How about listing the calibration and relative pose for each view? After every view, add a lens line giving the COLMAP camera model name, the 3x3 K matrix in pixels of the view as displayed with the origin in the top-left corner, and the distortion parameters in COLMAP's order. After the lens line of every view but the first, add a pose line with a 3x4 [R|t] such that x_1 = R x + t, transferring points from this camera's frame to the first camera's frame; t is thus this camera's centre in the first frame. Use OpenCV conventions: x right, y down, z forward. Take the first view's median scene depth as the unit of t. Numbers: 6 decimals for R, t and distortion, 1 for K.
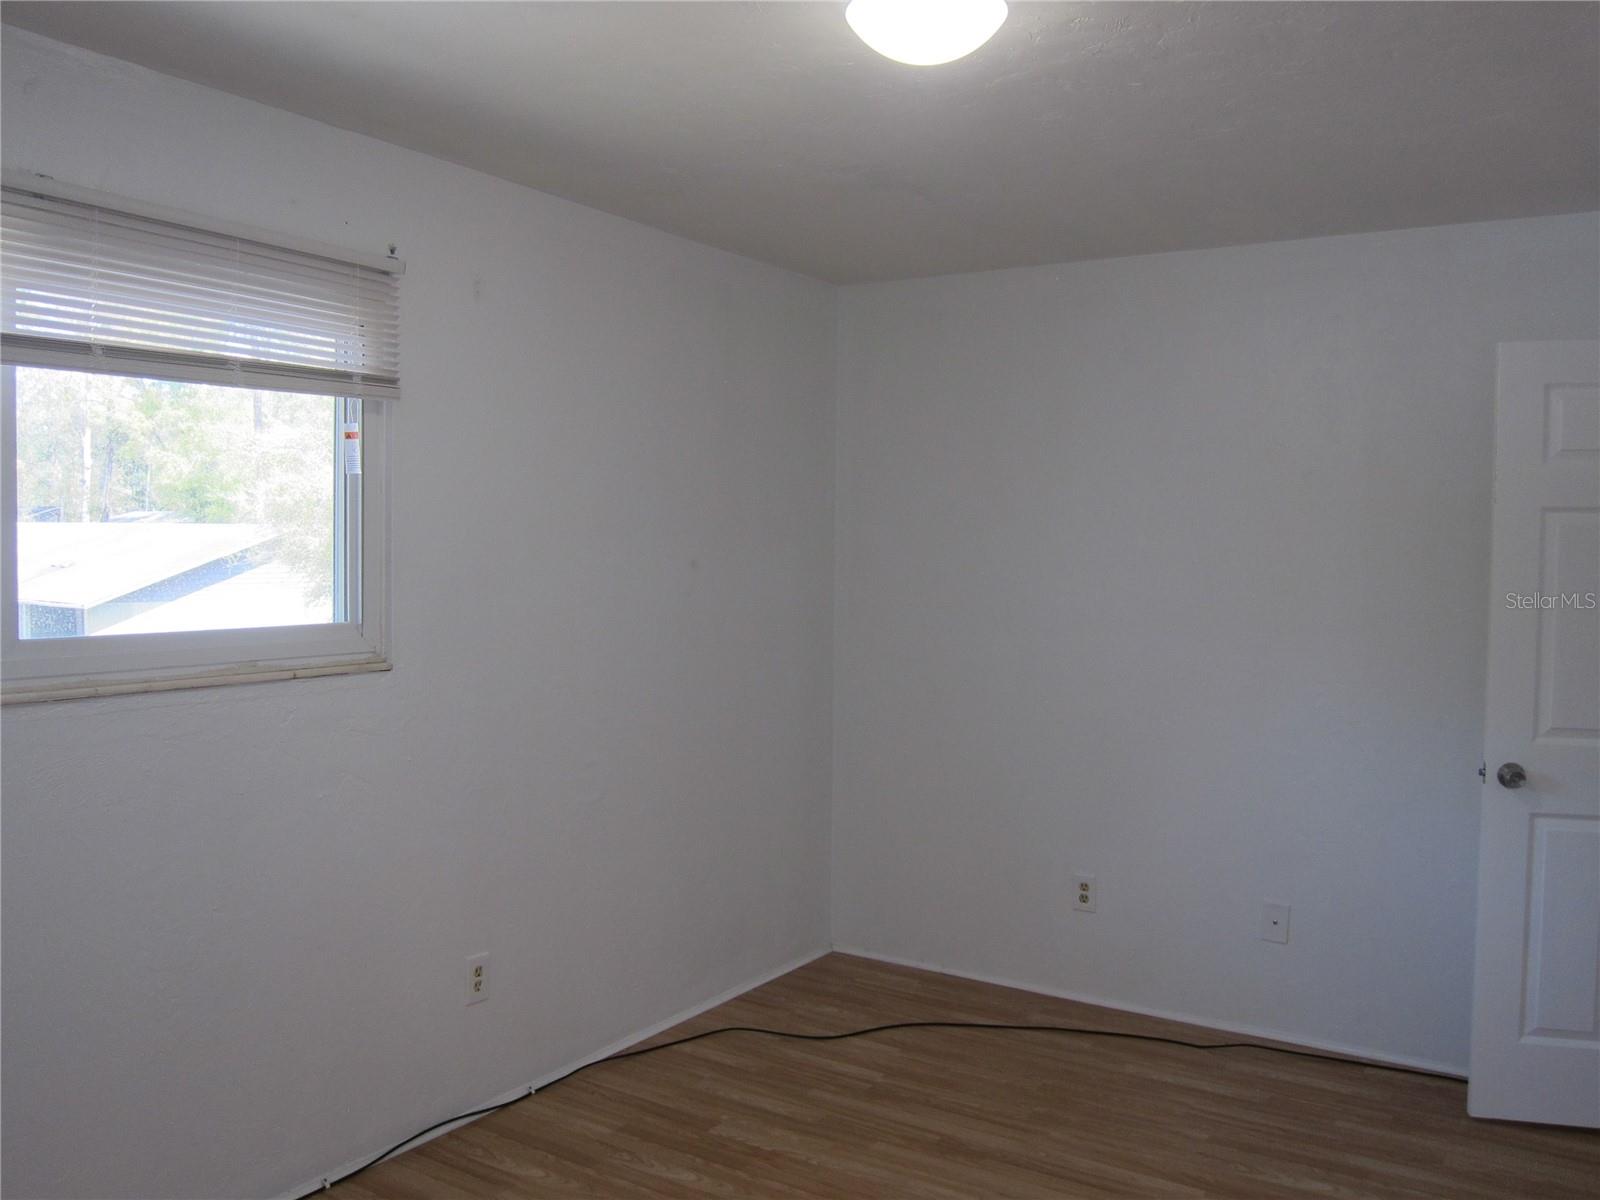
lens RADIAL K [[1387.6, 0, 909.7], [0, 1387.6, 606.7], [0, 0, 1]] dist [-0.038426, 0.001805]
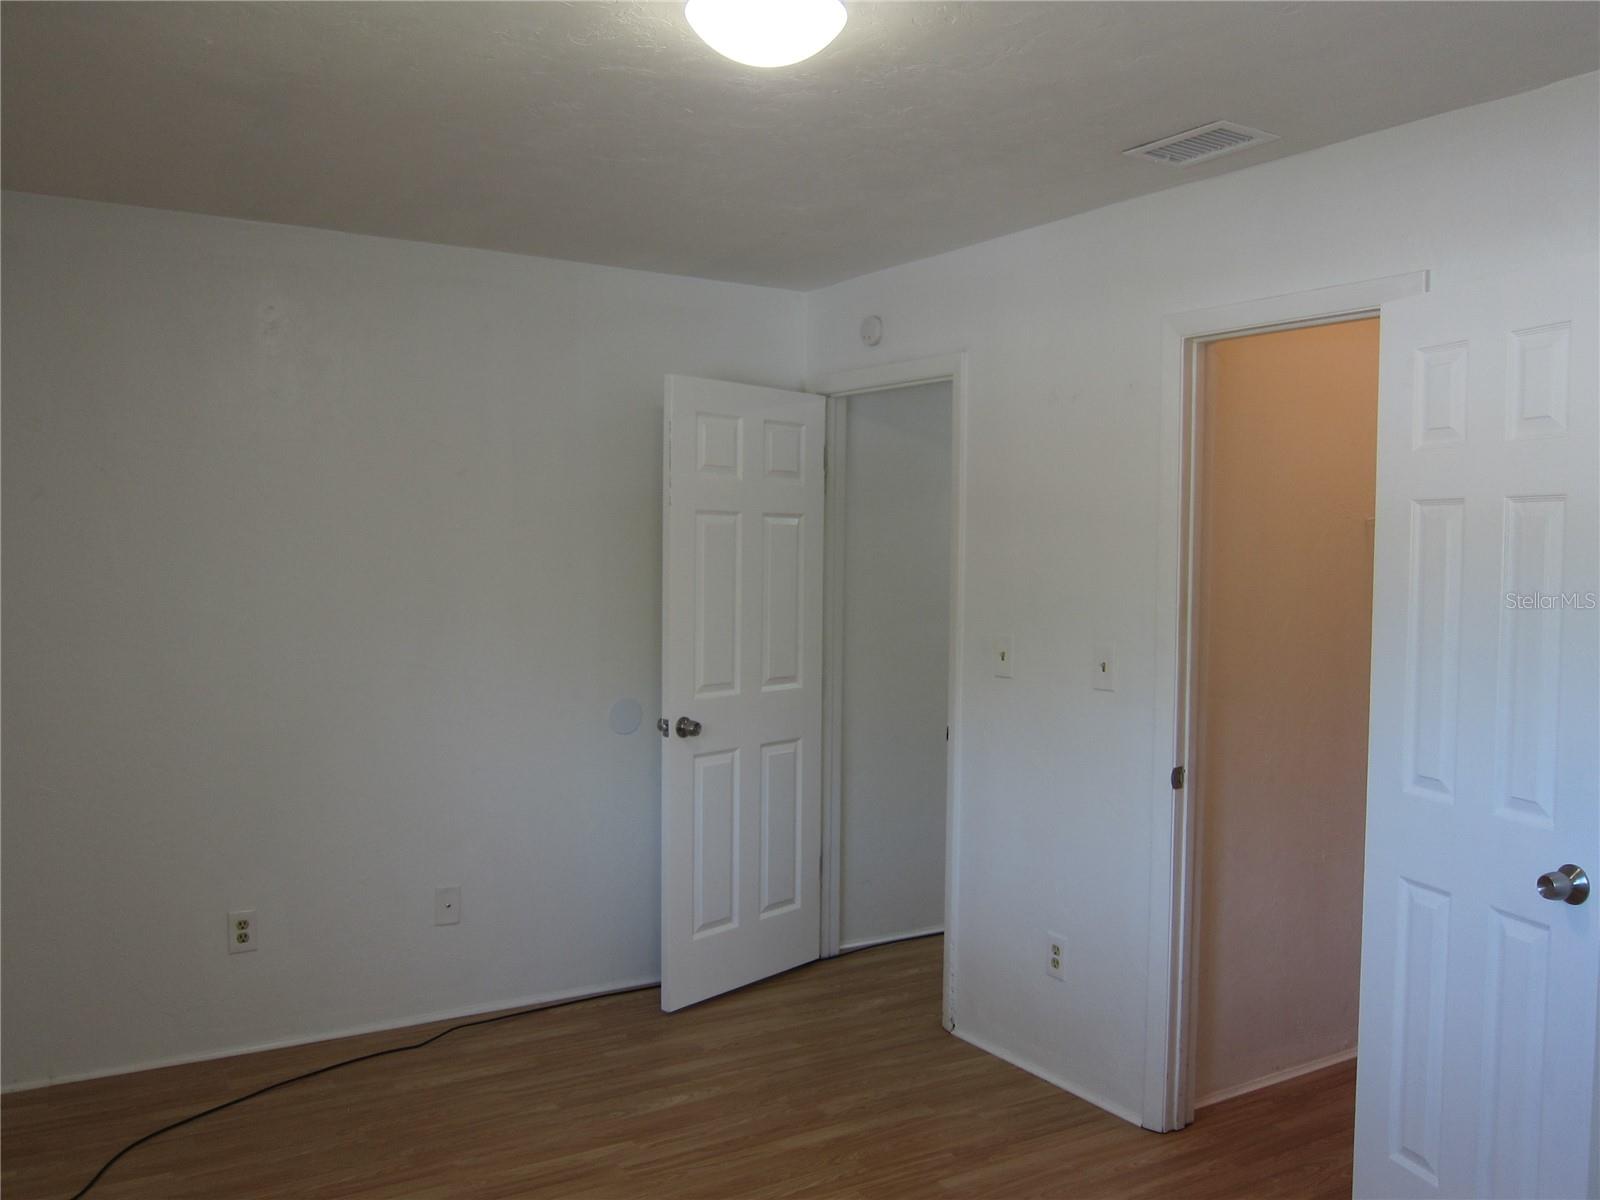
lens RADIAL K [[1336.7, 0, 800.0], [0, 1336.7, 600.0], [0, 0, 1]] dist [-0.059975, 0.008144]
pose [[0.430144, -0.042918, 0.901740, -0.536445], [0.033626, 0.998938, 0.031504, -0.023055], [-0.902134, 0.016771, 0.431130, 0.352104]]
